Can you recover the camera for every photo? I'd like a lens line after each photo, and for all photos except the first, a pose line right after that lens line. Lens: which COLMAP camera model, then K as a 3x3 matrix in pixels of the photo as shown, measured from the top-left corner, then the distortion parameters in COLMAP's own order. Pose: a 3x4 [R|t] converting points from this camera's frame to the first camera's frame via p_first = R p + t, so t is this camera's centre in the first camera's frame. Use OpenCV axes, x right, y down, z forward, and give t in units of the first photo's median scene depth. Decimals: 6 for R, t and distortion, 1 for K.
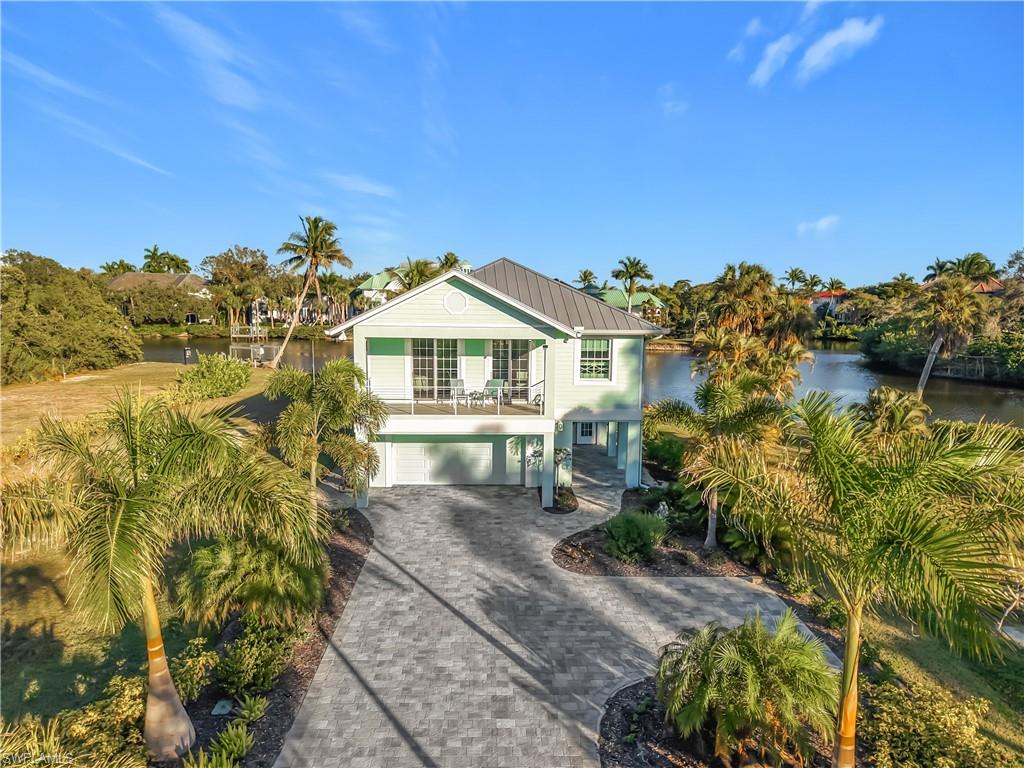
lens RADIAL K [[1089.2, 0, 537.4], [0, 1089.2, 384.0], [0, 0, 1]] dist [-0.054415, 0.023863]
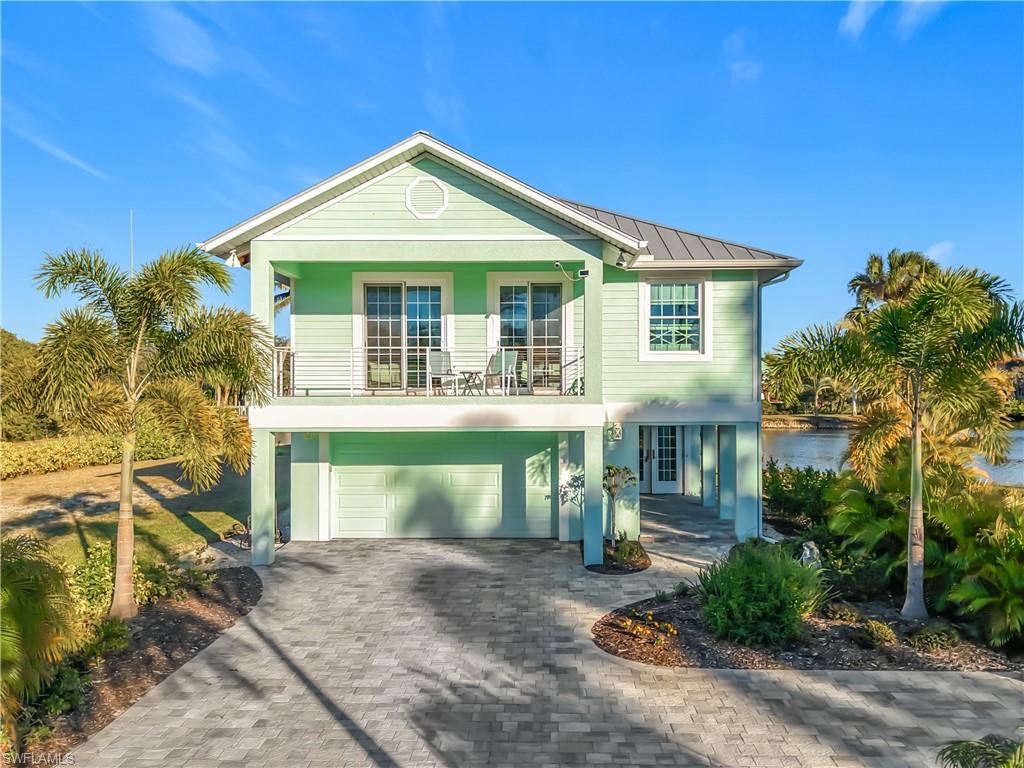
lens RADIAL K [[1089.2, 0, 537.4], [0, 1089.2, 384.0], [0, 0, 1]] dist [-0.054415, 0.023863]
pose [[0.996265, -0.020158, -0.083965, 0.030051], [0.005594, 0.985394, -0.170198, 0.120970], [0.086170, 0.169092, 0.981826, 0.460290]]
